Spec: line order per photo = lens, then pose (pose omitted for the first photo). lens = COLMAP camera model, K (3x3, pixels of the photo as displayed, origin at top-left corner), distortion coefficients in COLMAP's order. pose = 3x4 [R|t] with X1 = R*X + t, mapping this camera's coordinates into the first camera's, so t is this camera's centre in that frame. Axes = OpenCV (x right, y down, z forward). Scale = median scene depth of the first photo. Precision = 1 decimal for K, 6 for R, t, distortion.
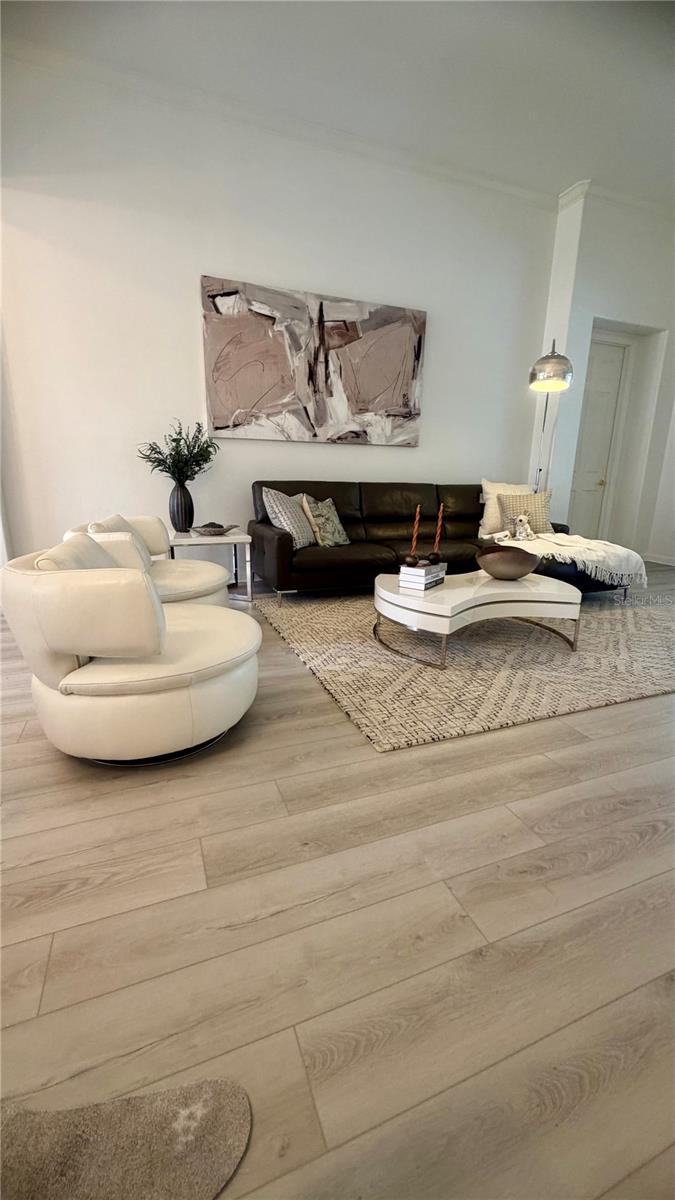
lens RADIAL K [[479.0, 0, 338.6], [0, 479.0, 598.3], [0, 0, 1]] dist [0.000103, -0.000179]
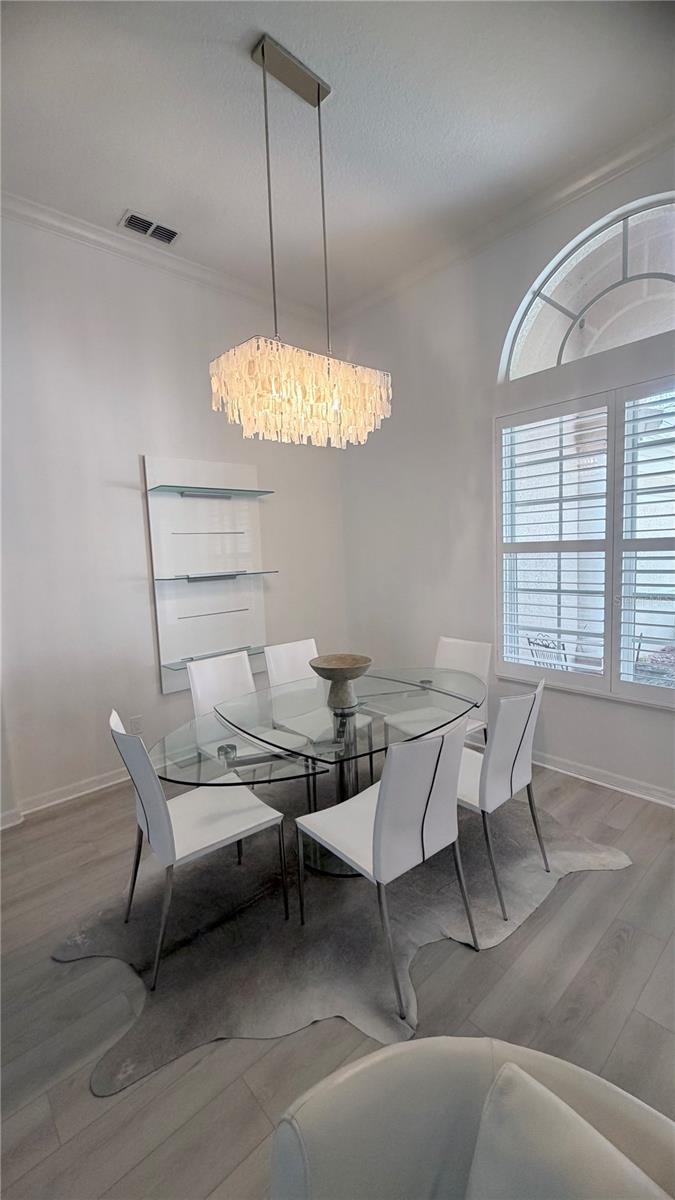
lens RADIAL K [[479.0, 0, 338.6], [0, 479.0, 598.3], [0, 0, 1]] dist [0.000103, -0.000179]
pose [[-0.938821, 0.059797, -0.339175, -0.114013], [-0.058918, 0.942410, 0.329230, -0.280964], [0.339329, 0.329072, -0.881231, 0.469744]]
